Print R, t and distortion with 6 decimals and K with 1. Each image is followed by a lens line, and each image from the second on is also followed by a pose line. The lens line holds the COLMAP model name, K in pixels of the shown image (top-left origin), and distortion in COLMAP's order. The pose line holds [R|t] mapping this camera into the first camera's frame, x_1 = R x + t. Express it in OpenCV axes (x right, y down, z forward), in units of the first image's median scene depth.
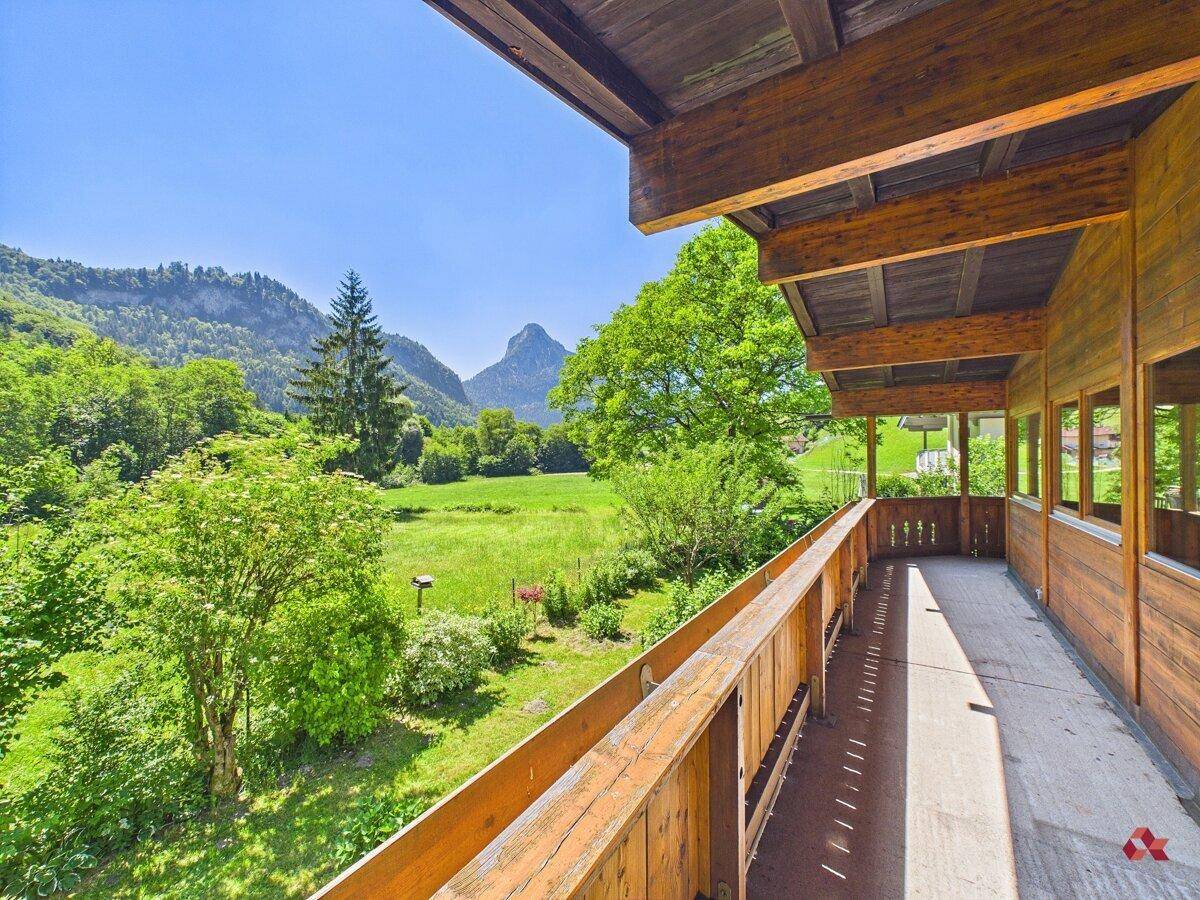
lens RADIAL K [[485.1, 0, 601.4], [0, 485.1, 455.1], [0, 0, 1]] dist [-0.000620, 0.000115]
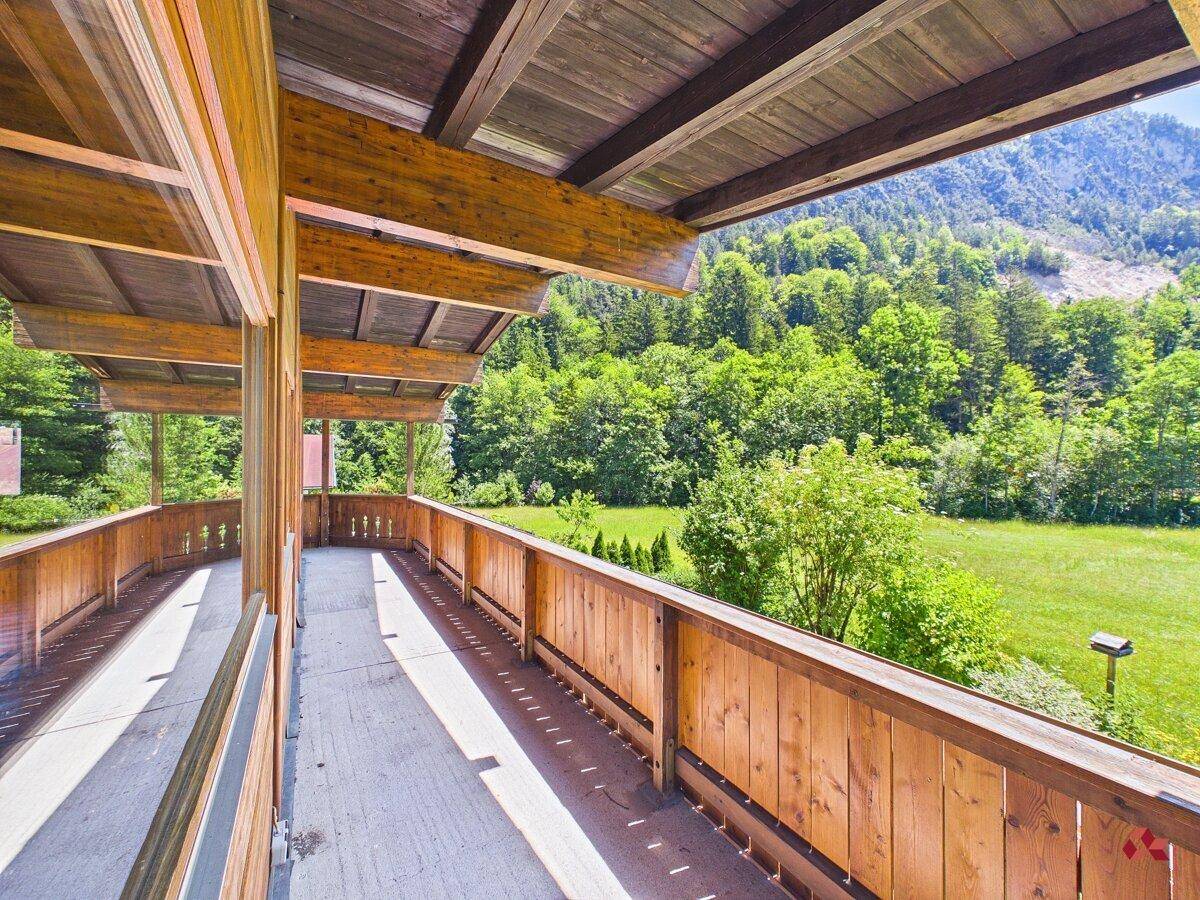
lens RADIAL K [[485.1, 0, 603.5], [0, 485.1, 450.8], [0, 0, 1]] dist [-0.000620, 0.000115]
pose [[-0.442054, -0.005735, -0.896970, 1.438492], [0.006631, 0.999931, -0.009661, -0.005276], [0.896964, -0.010219, -0.441986, 1.769727]]
